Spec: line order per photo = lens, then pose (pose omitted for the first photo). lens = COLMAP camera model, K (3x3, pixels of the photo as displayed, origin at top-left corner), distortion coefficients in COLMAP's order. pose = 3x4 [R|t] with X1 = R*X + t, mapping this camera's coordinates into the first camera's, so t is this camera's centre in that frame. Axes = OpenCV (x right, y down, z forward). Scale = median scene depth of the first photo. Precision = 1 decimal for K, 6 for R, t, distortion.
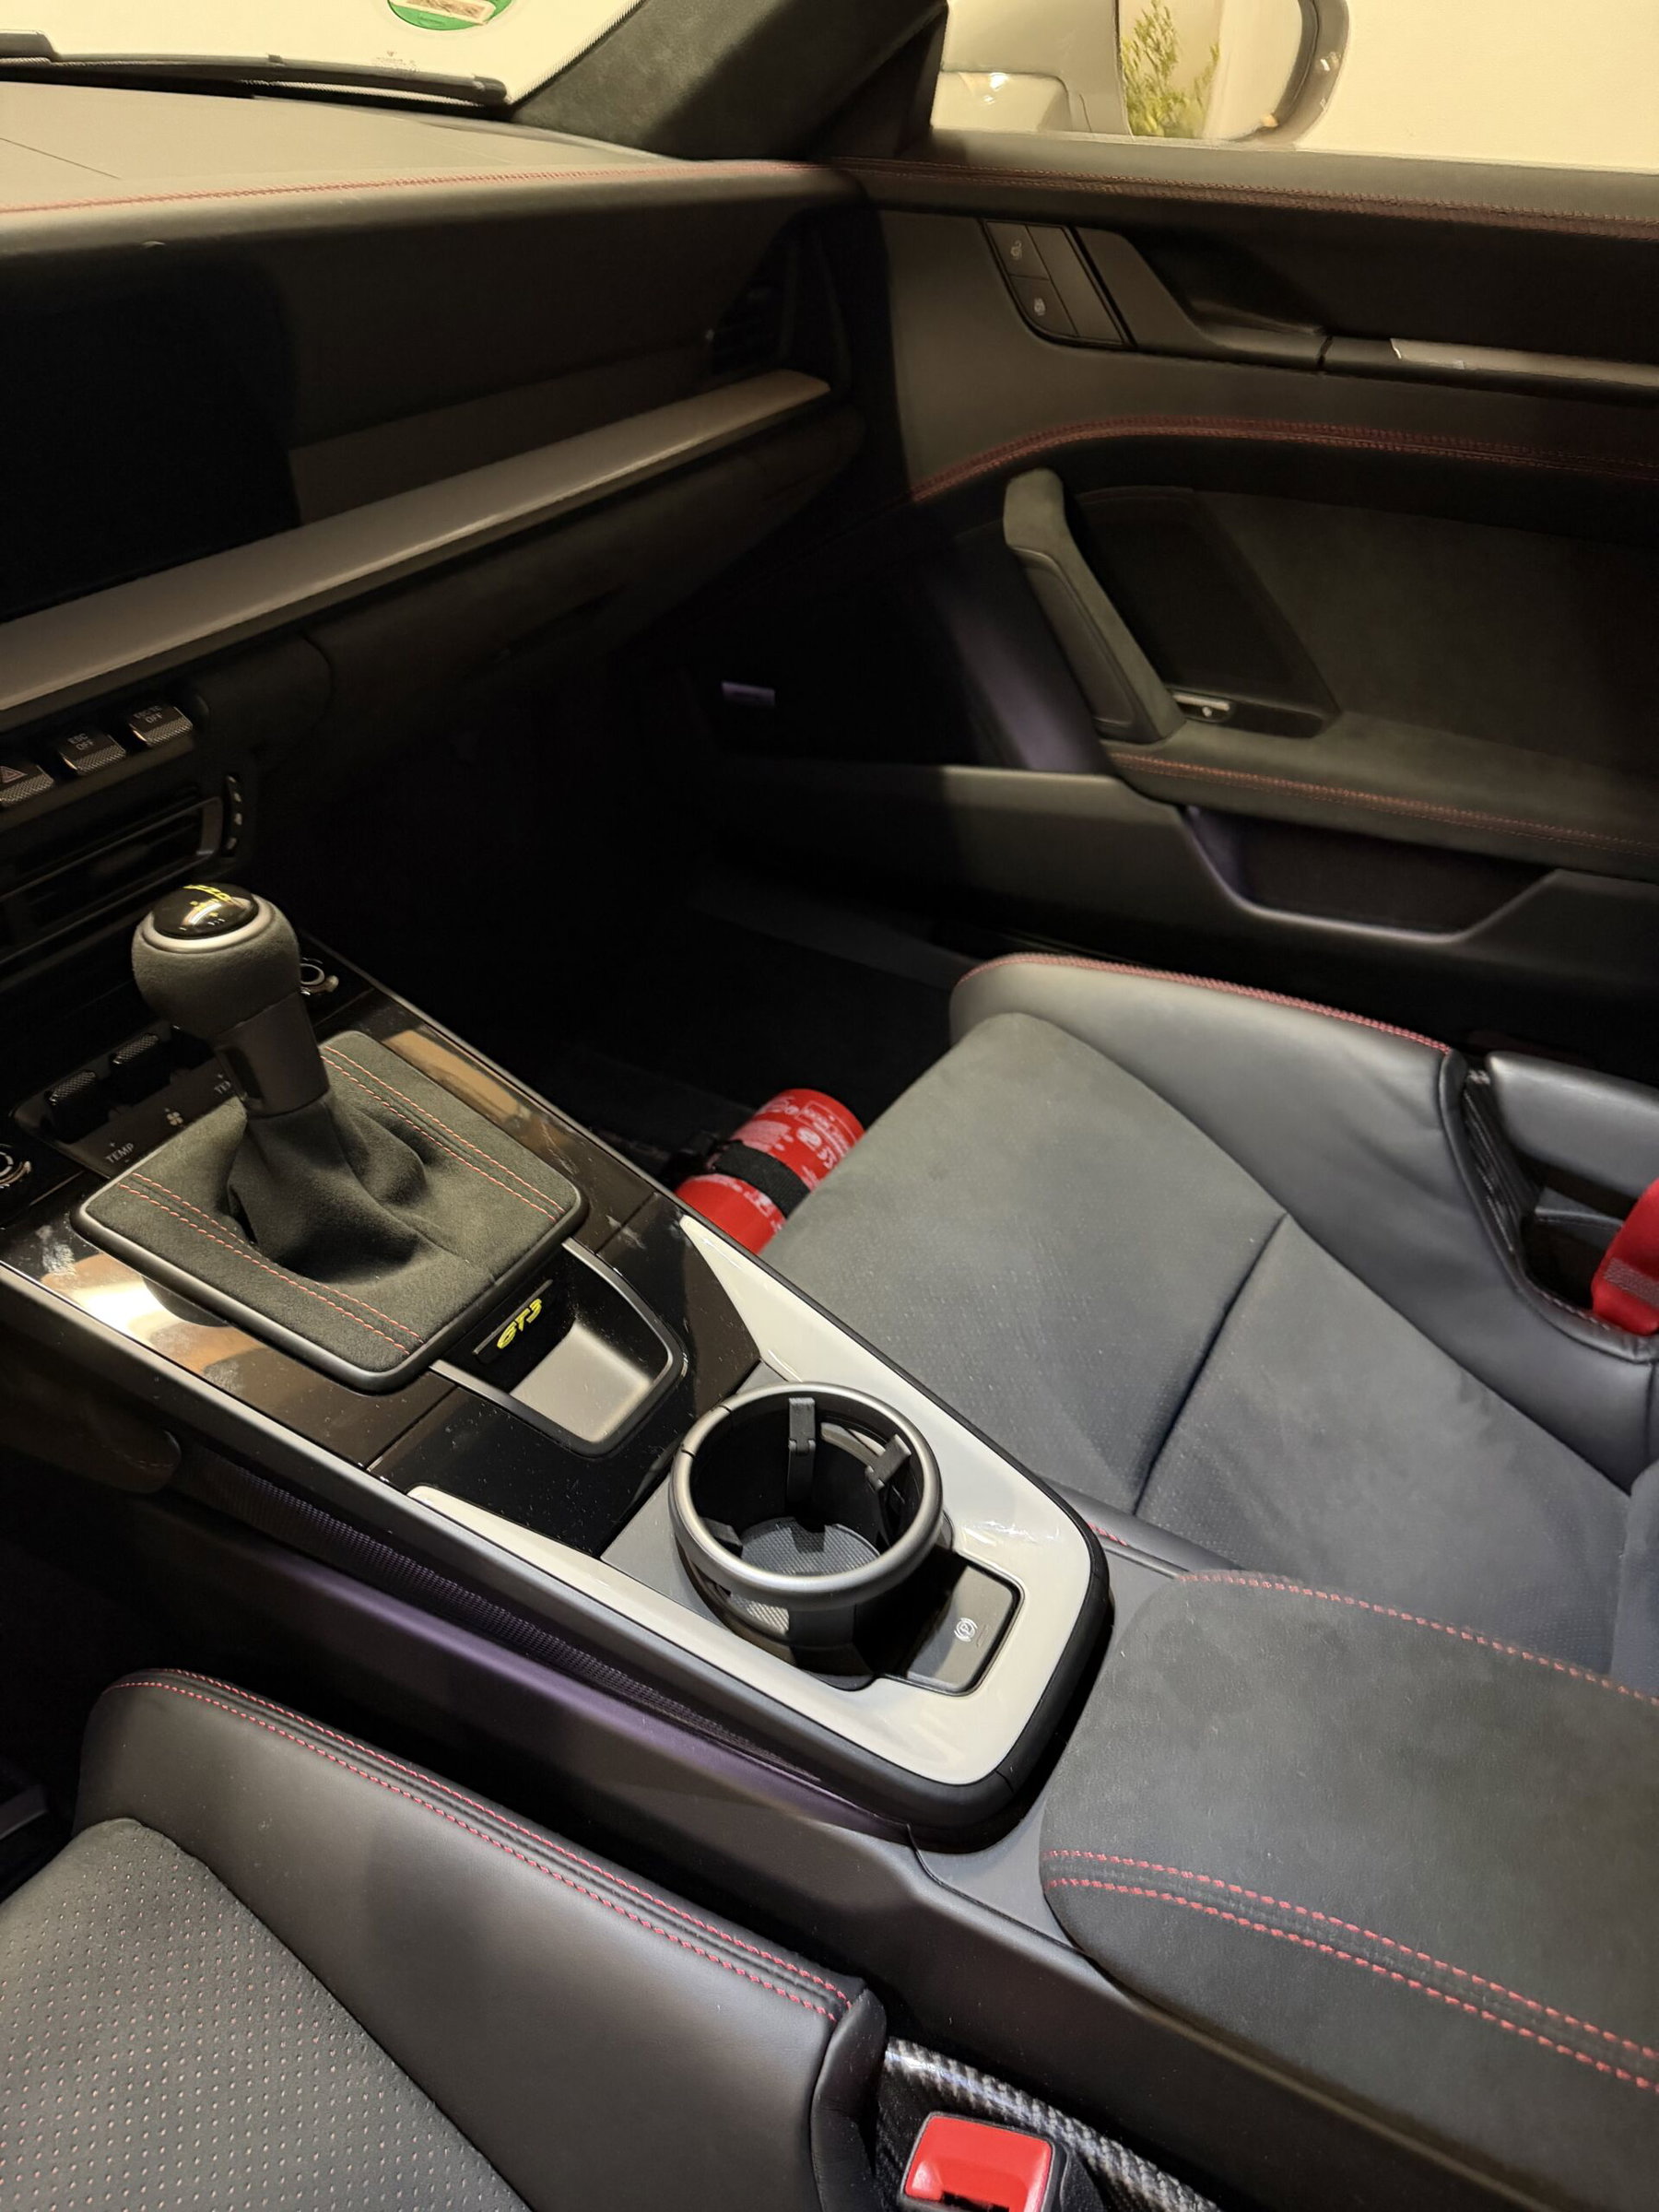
lens RADIAL K [[1592.5, 0, 864.2], [0, 1592.5, 1124.4], [0, 0, 1]] dist [0.013659, -0.024440]
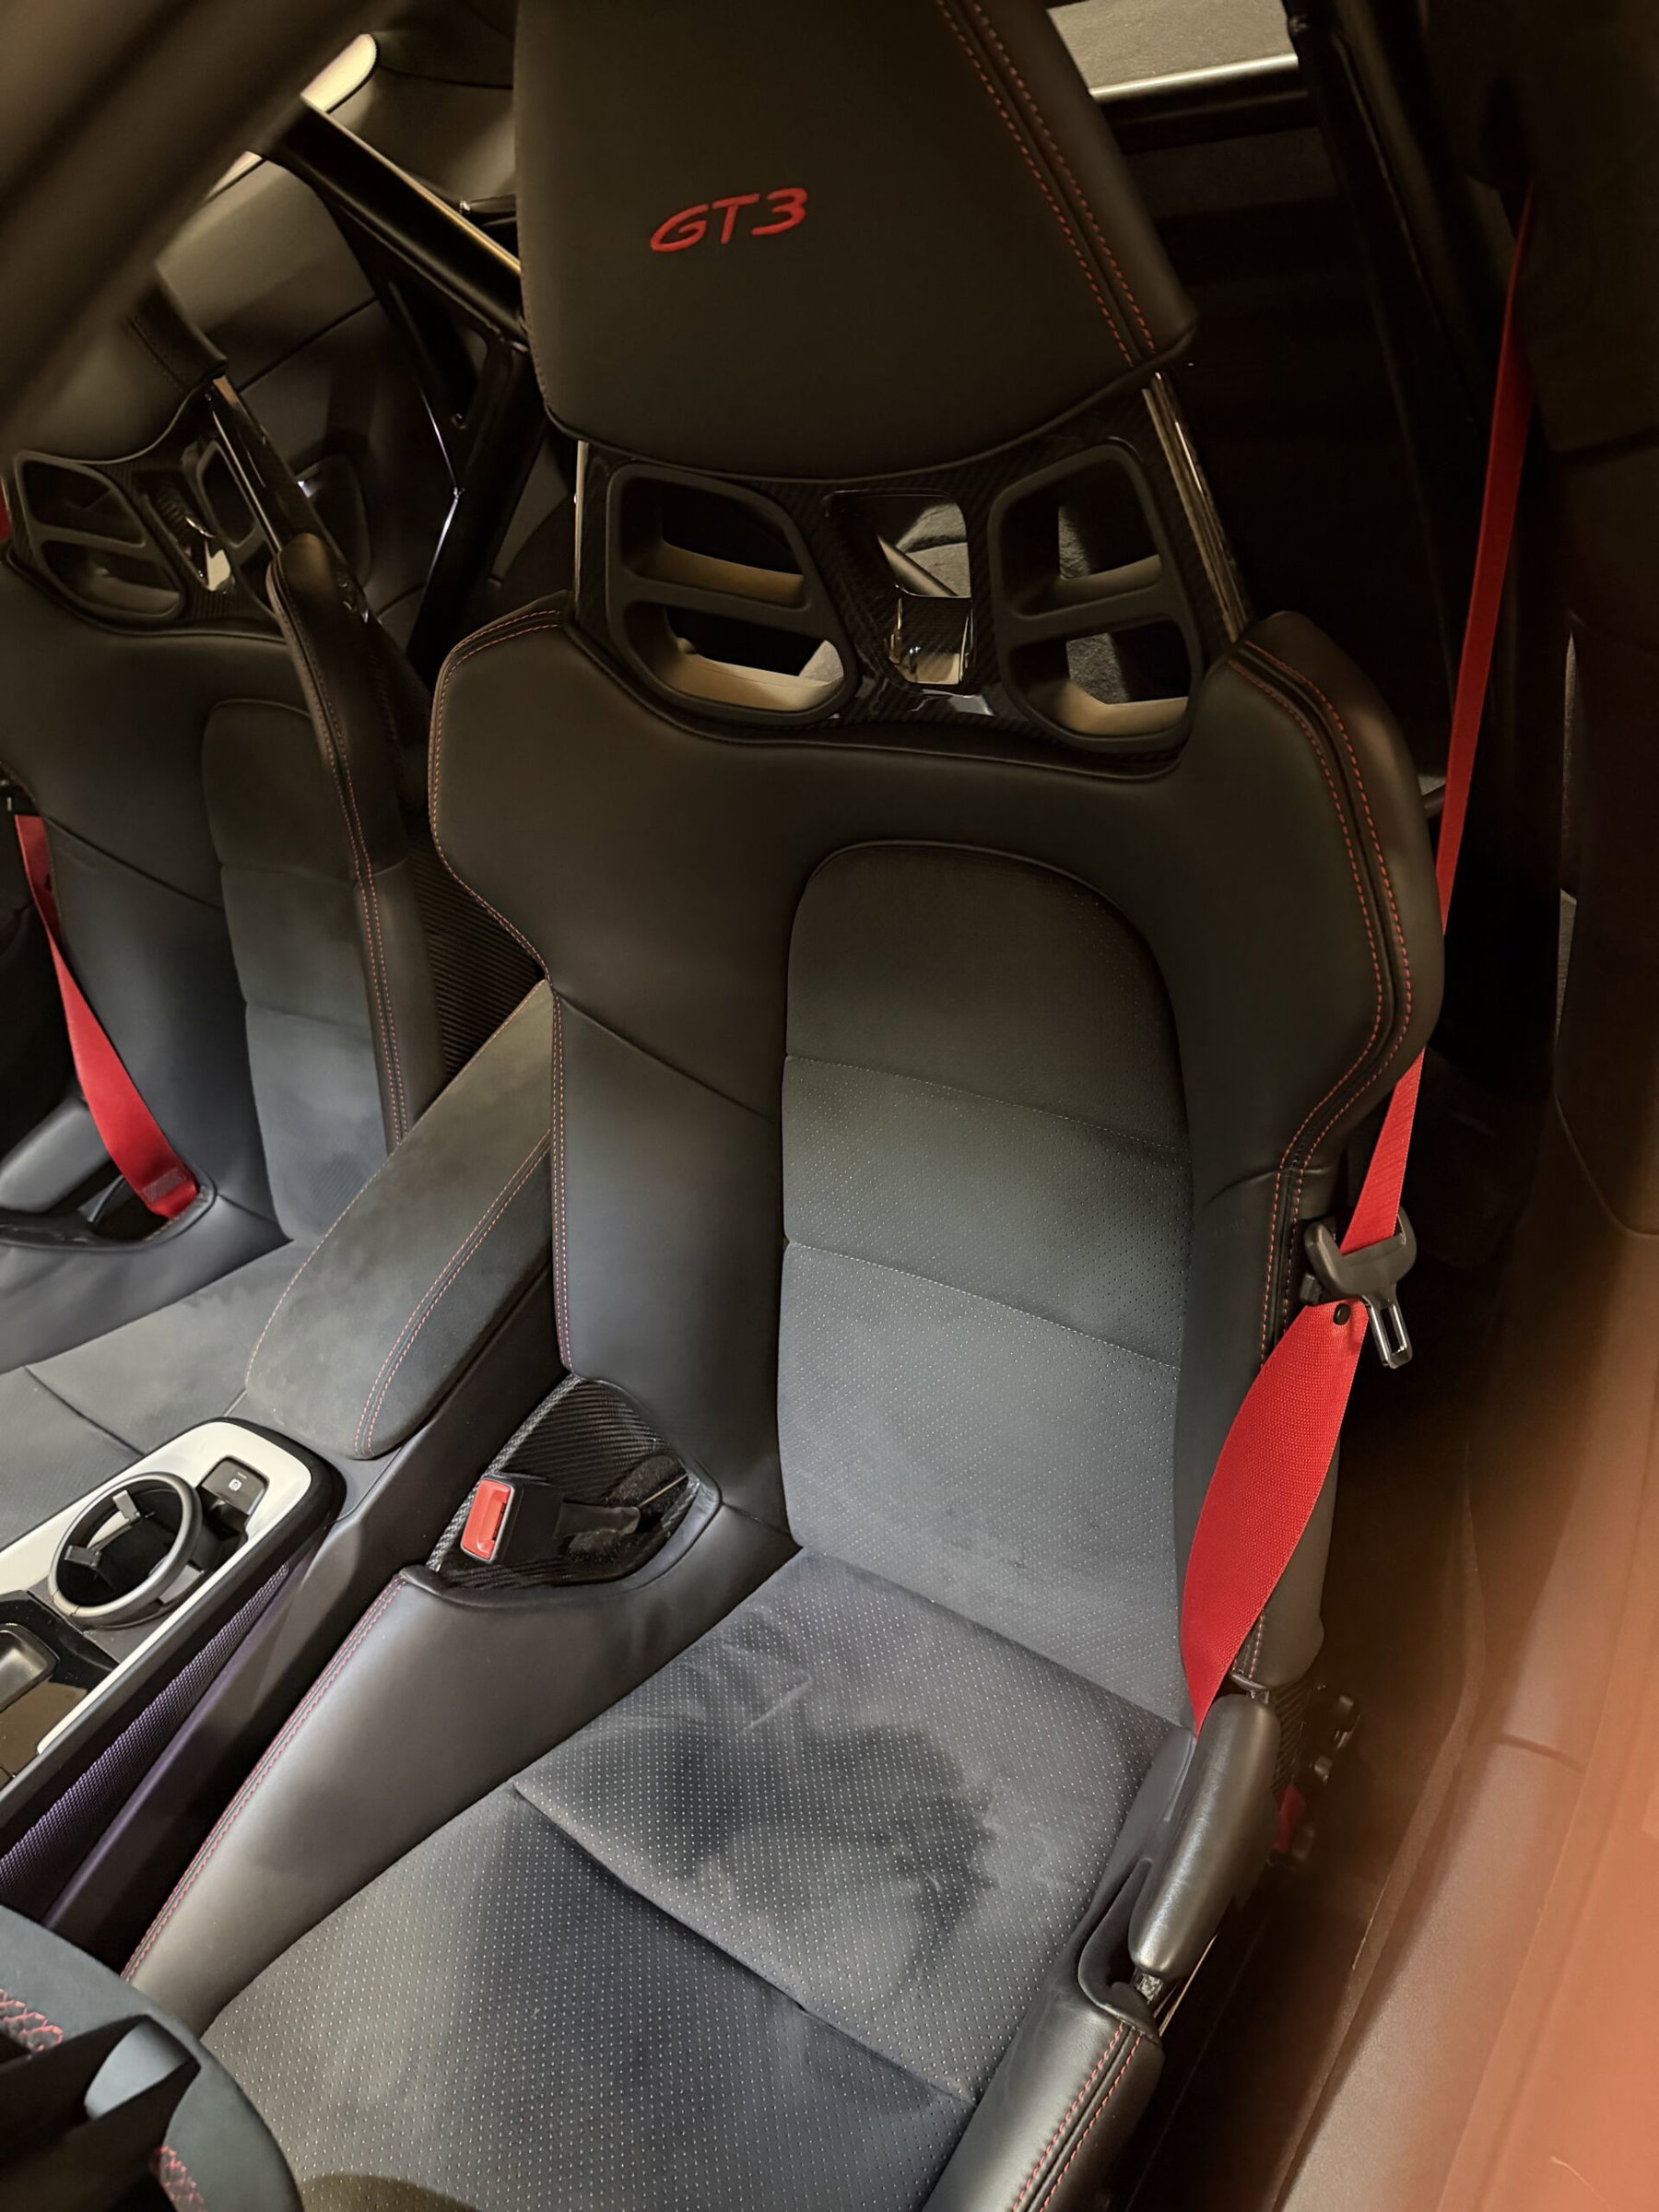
lens RADIAL K [[1592.5, 0, 817.5], [0, 1592.5, 1114.1], [0, 0, 1]] dist [0.013659, -0.024440]
pose [[0.095544, -0.767335, 0.634089, -0.395076], [0.817668, 0.423792, 0.389640, -0.013627], [-0.567706, 0.481247, 0.667916, -0.441015]]
